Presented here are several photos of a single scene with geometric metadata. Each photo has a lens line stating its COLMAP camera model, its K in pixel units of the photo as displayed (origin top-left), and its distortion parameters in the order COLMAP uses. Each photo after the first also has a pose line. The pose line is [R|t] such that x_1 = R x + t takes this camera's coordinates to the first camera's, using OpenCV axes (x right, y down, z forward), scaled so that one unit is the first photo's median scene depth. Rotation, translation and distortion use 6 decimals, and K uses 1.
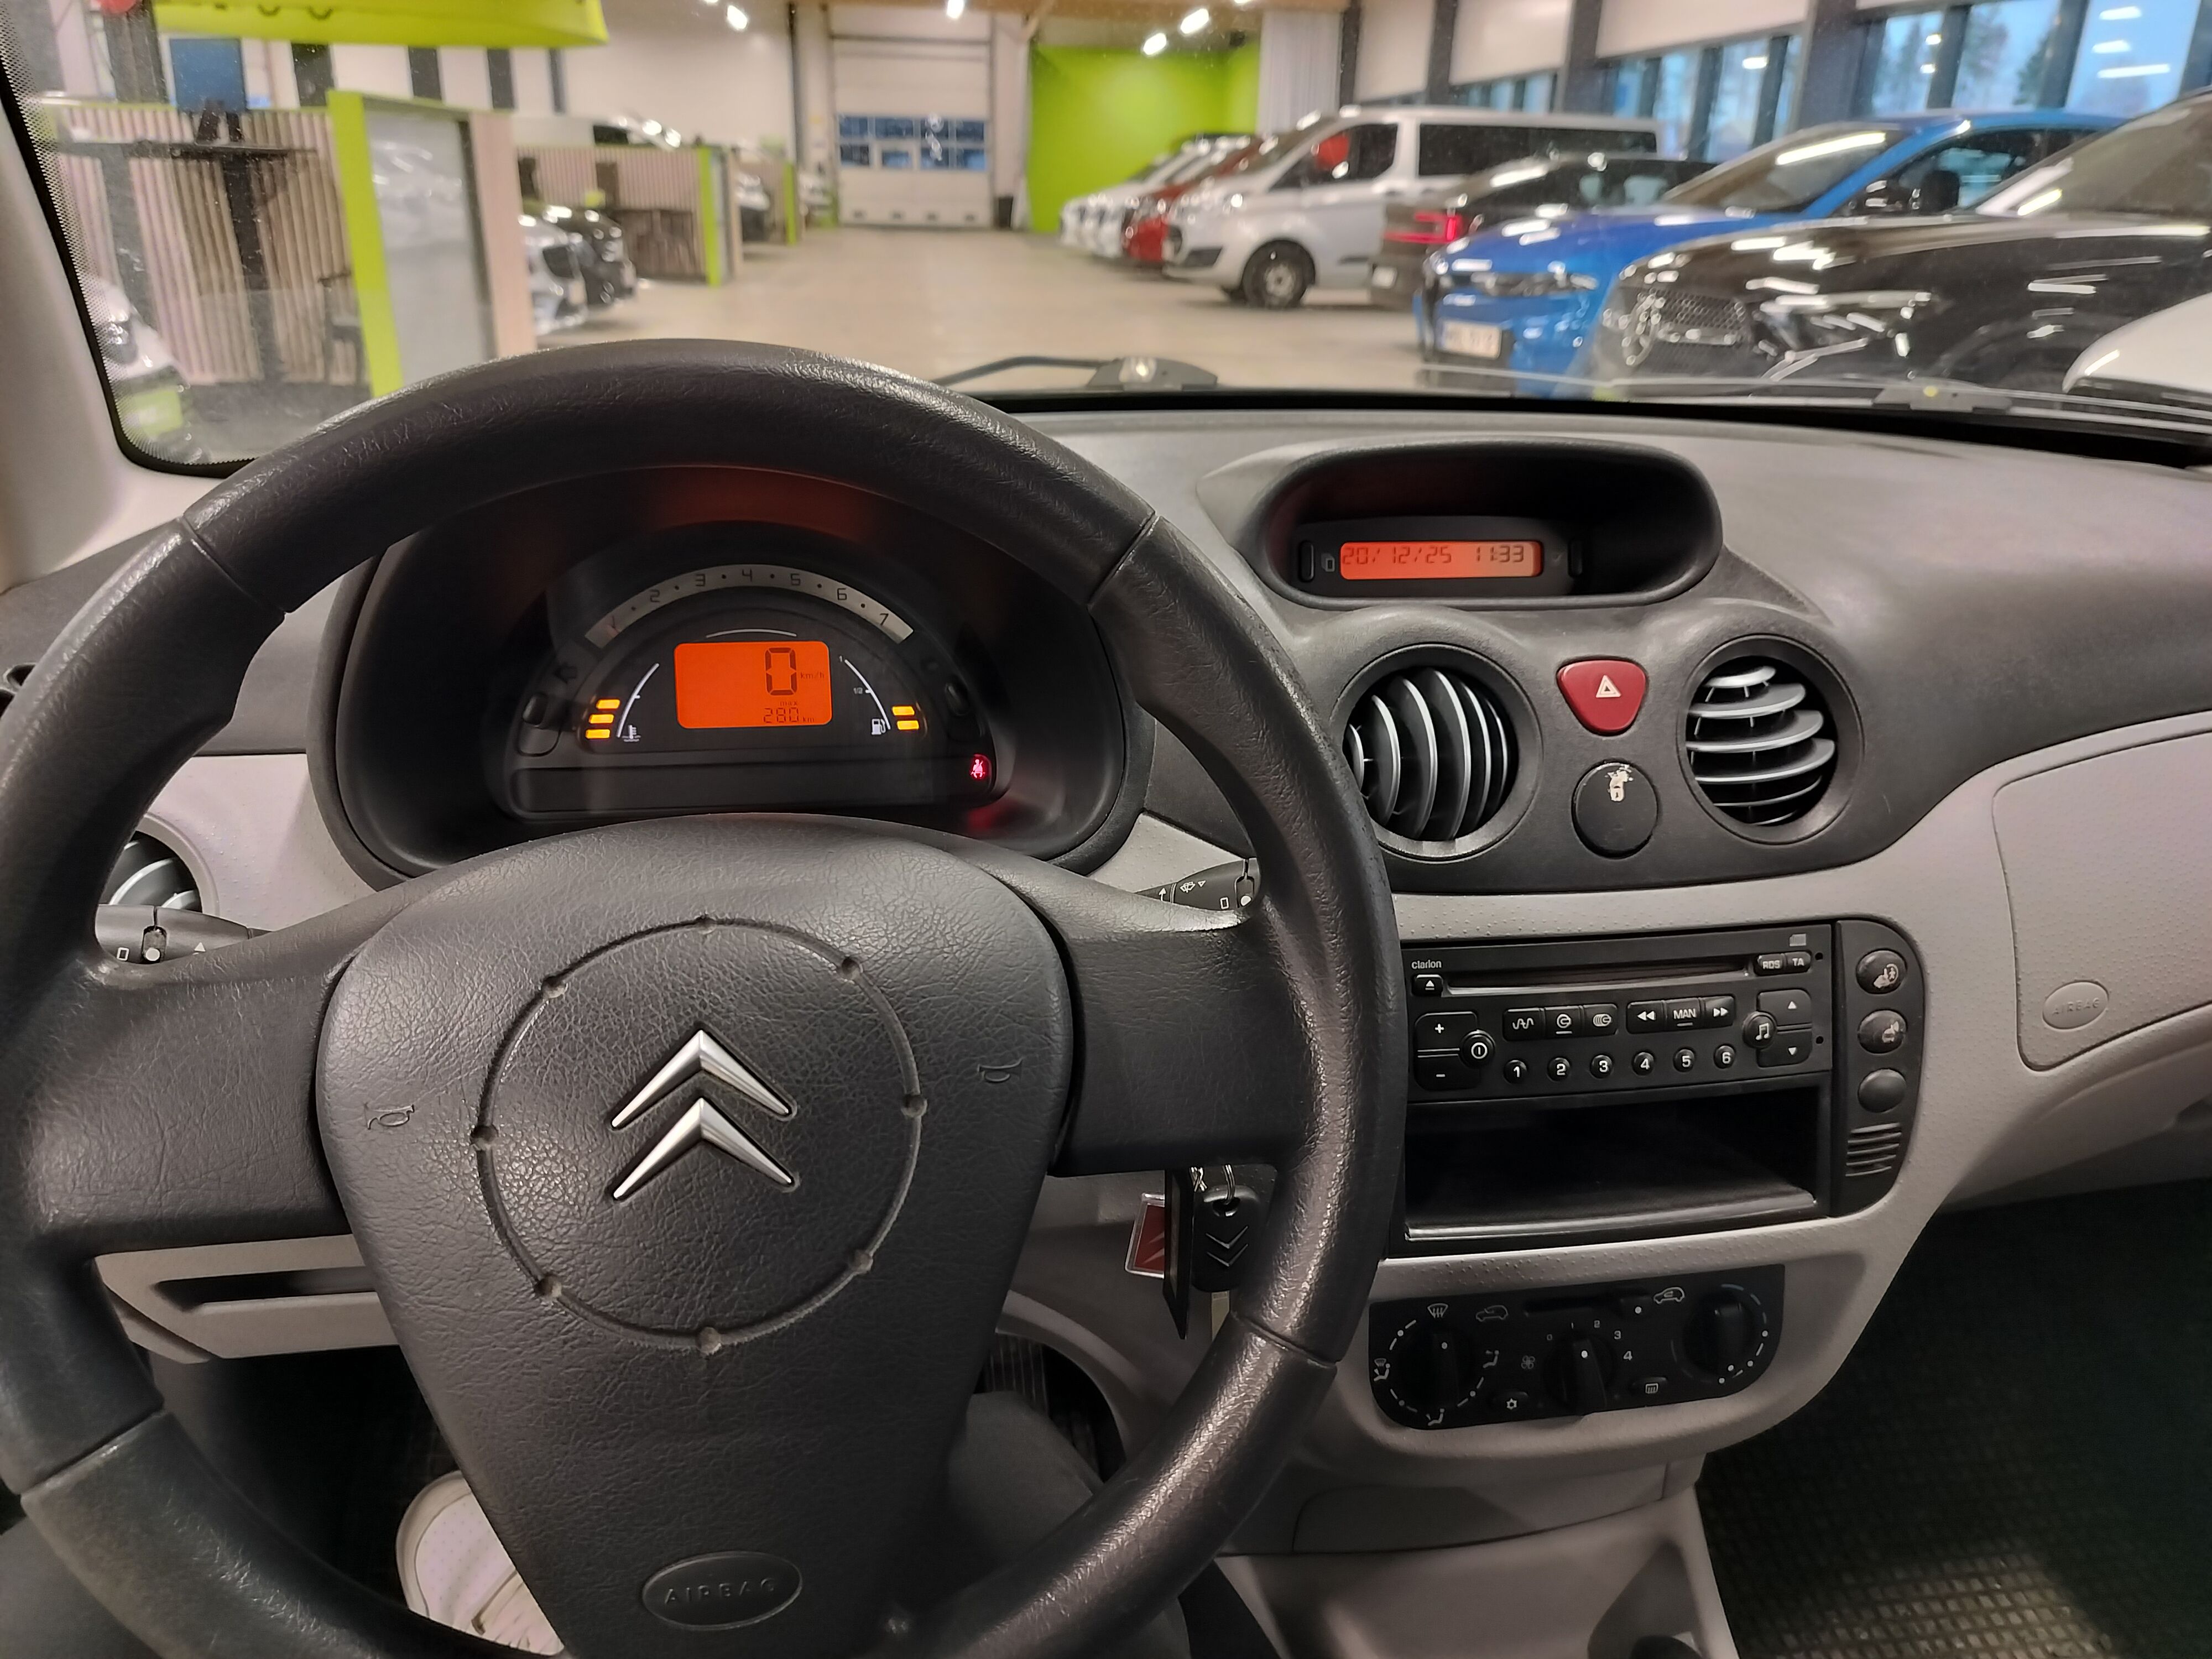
lens RADIAL K [[1546.8, 0, 1106.0], [0, 1546.8, 820.8], [0, 0, 1]] dist [-0.002075, -0.010017]
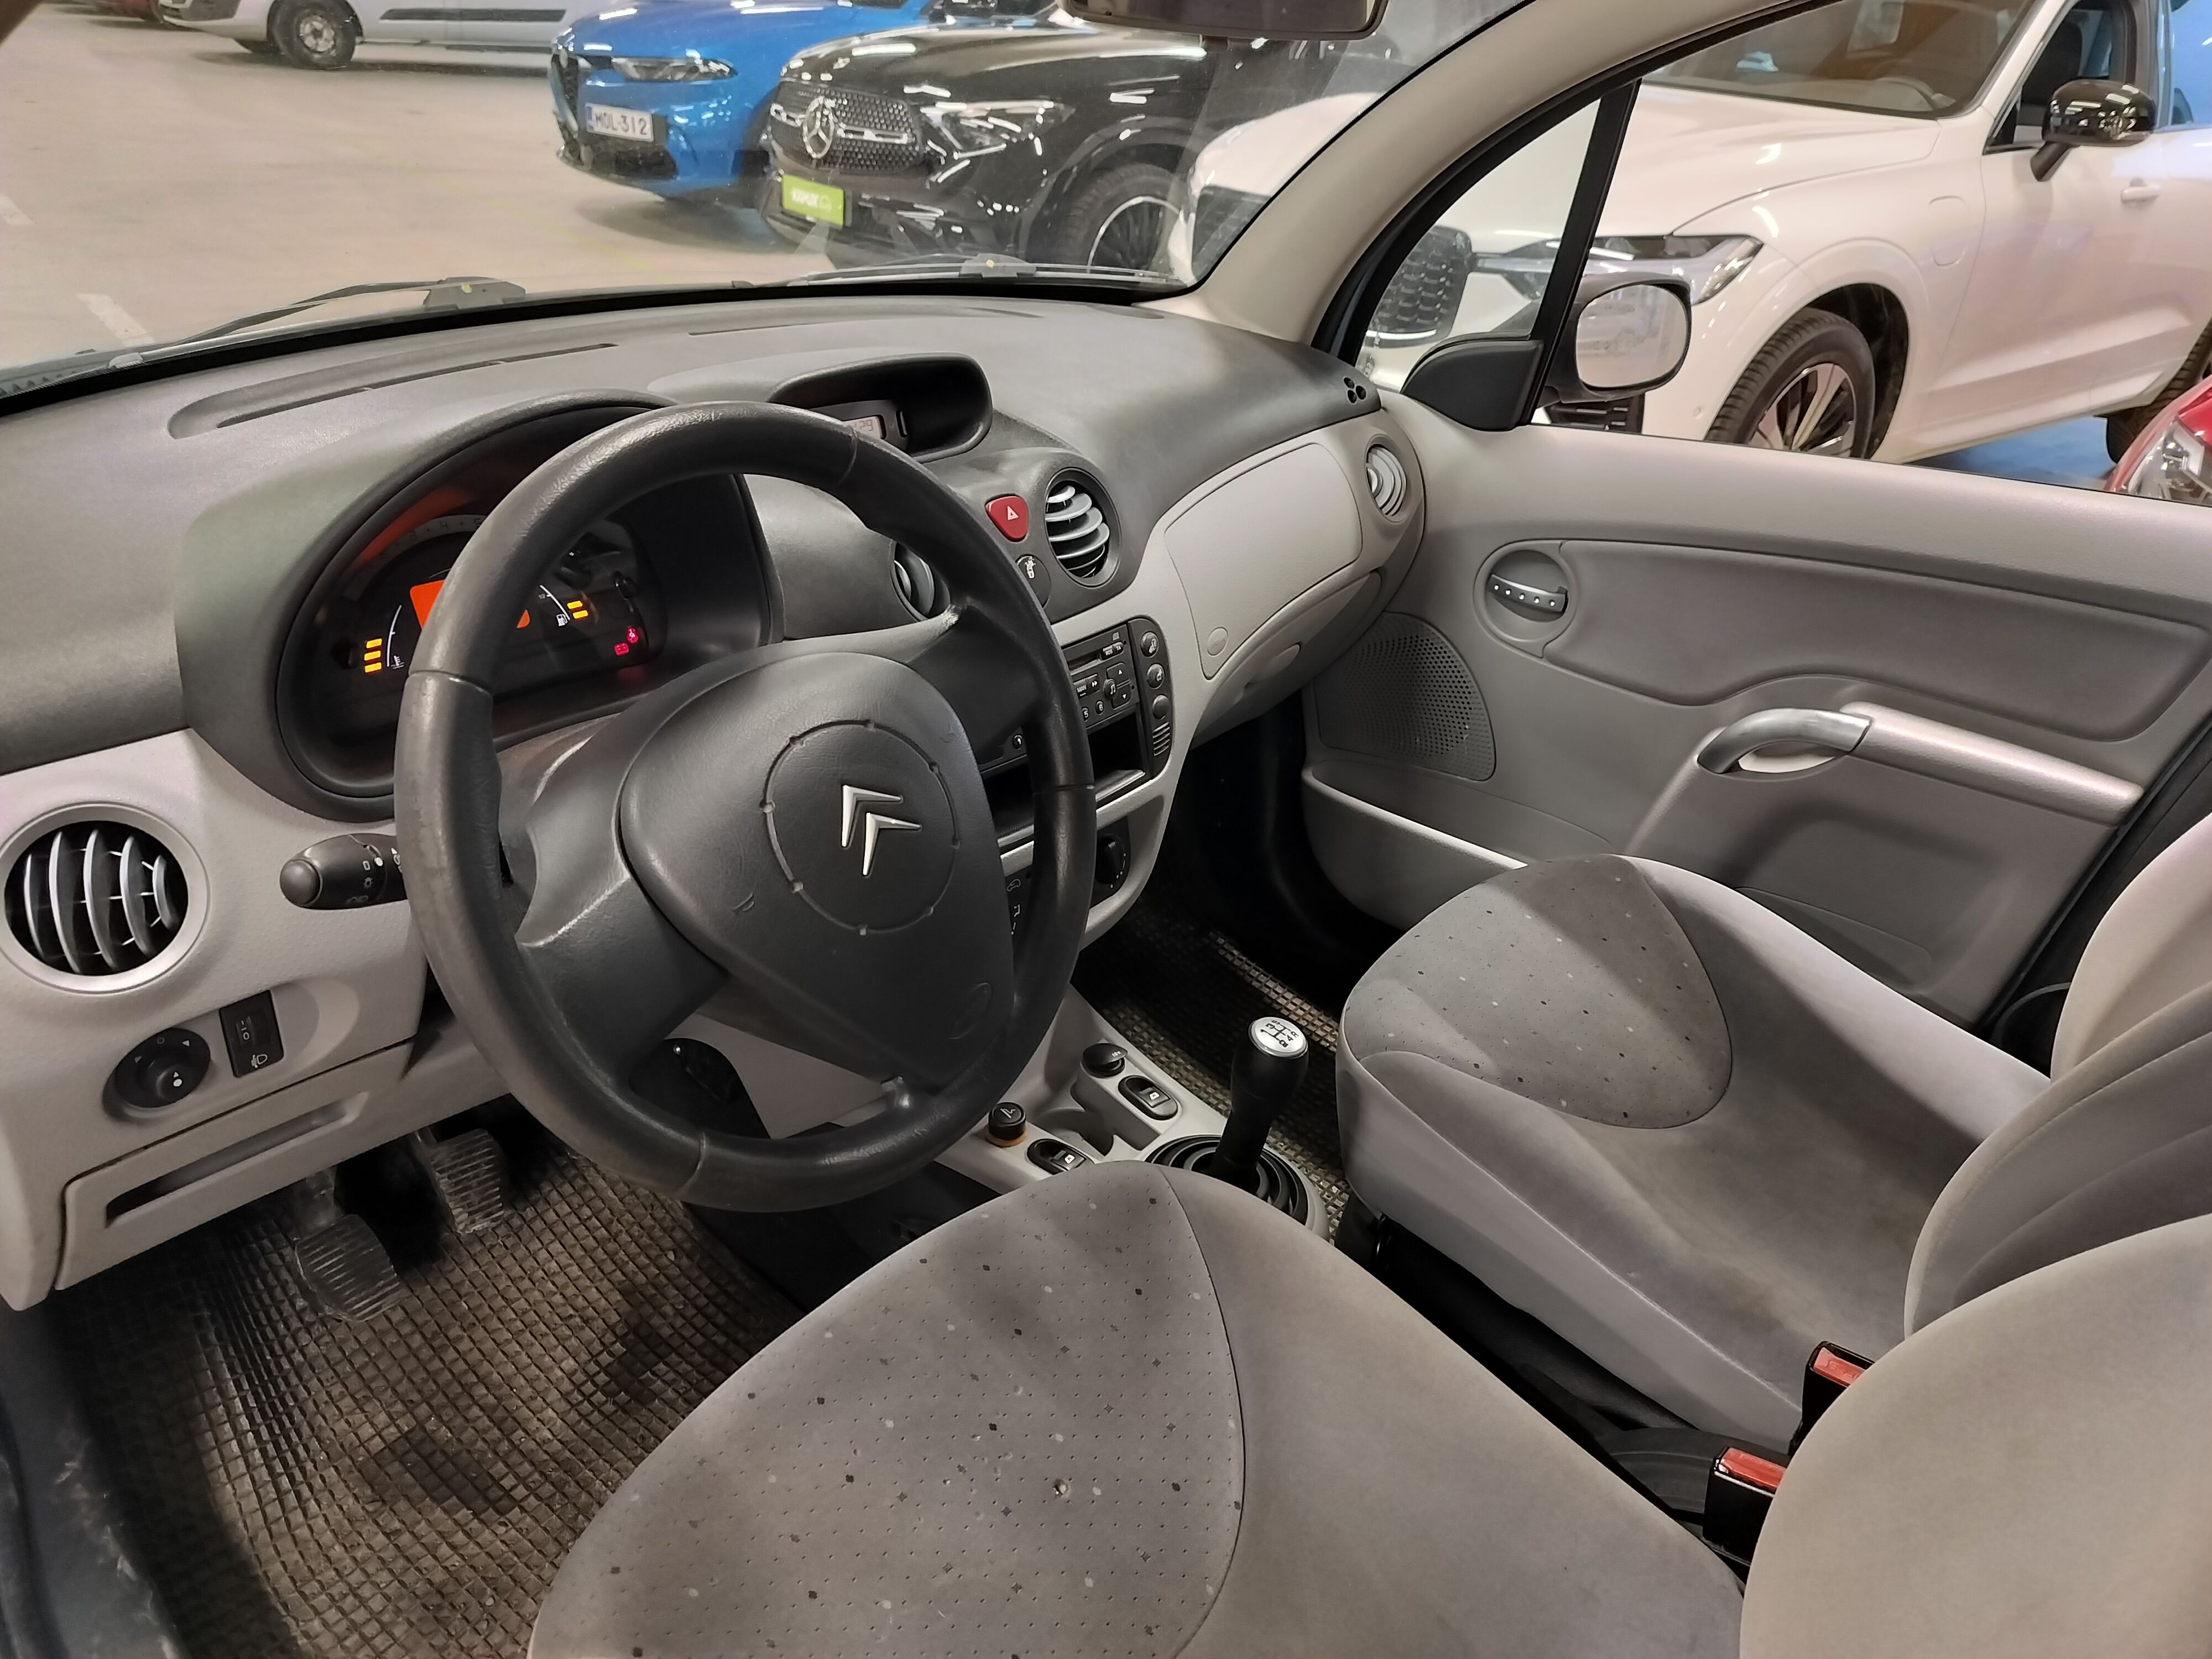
lens RADIAL K [[1546.8, 0, 1111.4], [0, 1546.8, 822.3], [0, 0, 1]] dist [-0.002075, -0.010017]
pose [[0.748252, -0.273980, 0.604197, -0.701987], [0.179792, 0.960402, 0.212847, -0.098597], [-0.638587, -0.050633, 0.767882, -0.398738]]
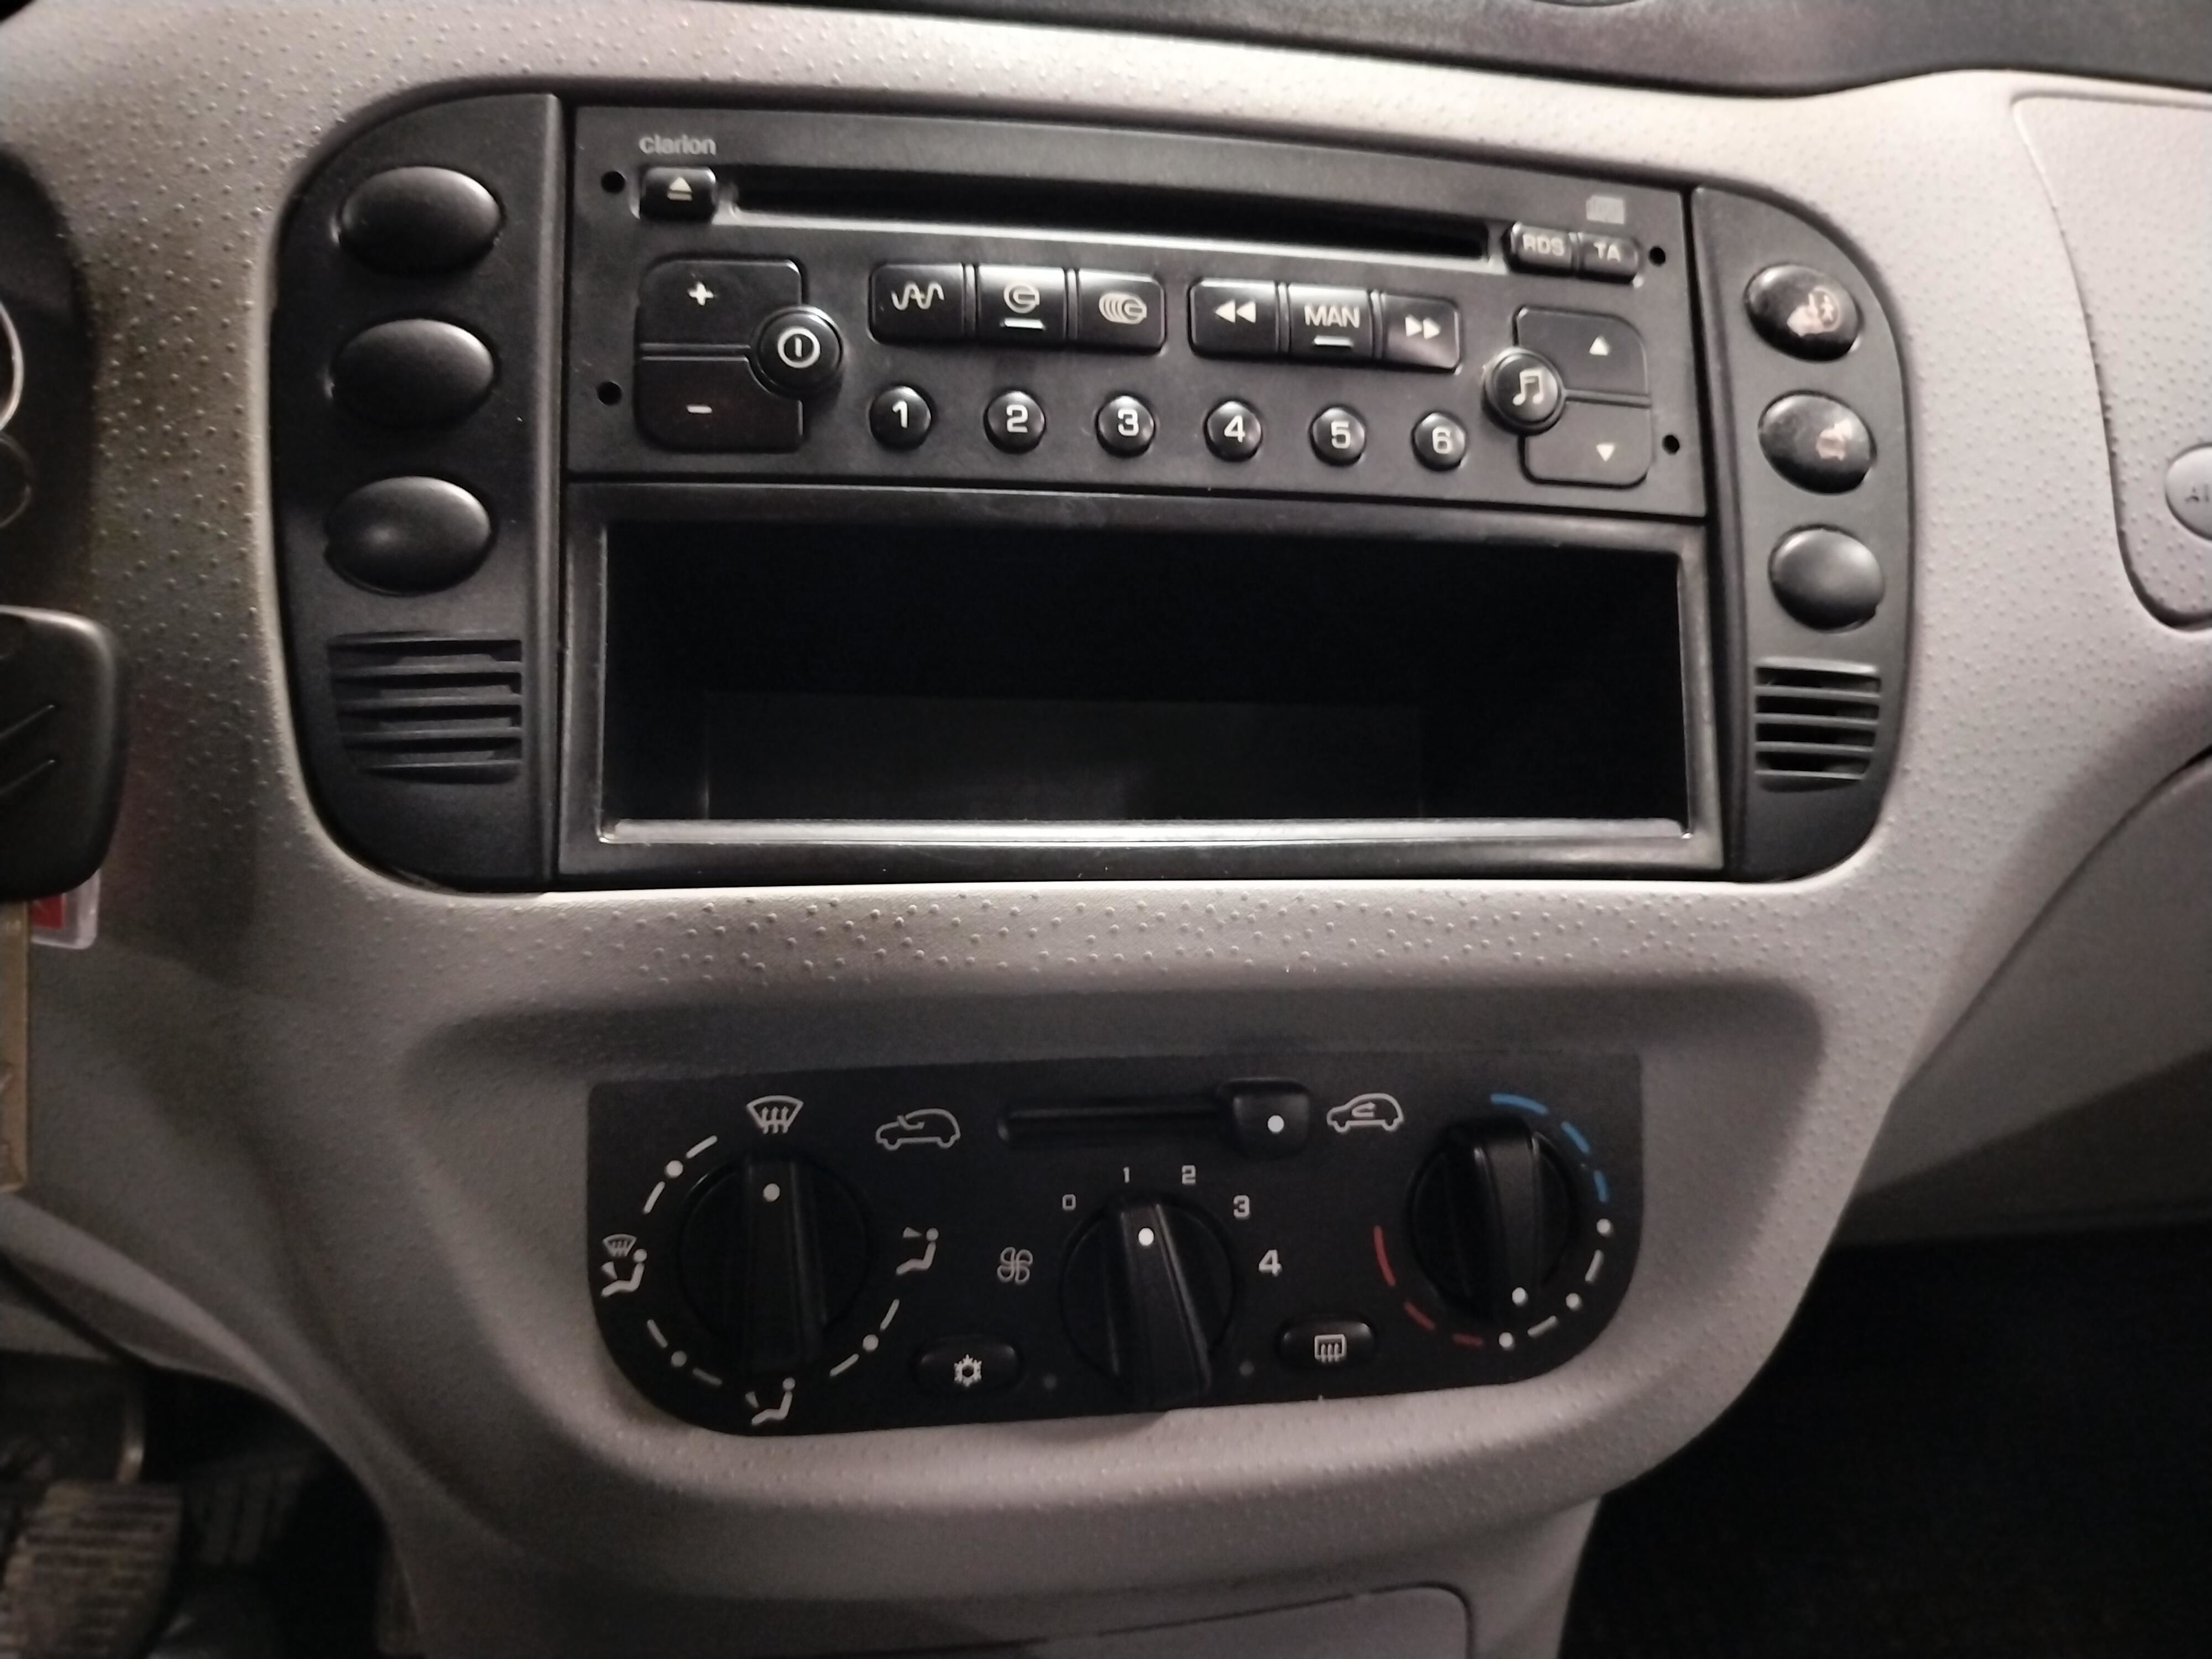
lens RADIAL K [[1546.8, 0, 1110.0], [0, 1546.8, 814.2], [0, 0, 1]] dist [-0.002075, -0.010017]
pose [[0.999652, 0.016268, 0.020775, 0.296762], [-0.012087, 0.982187, -0.187519, 0.319432], [-0.023456, 0.187202, 0.982041, 0.597845]]
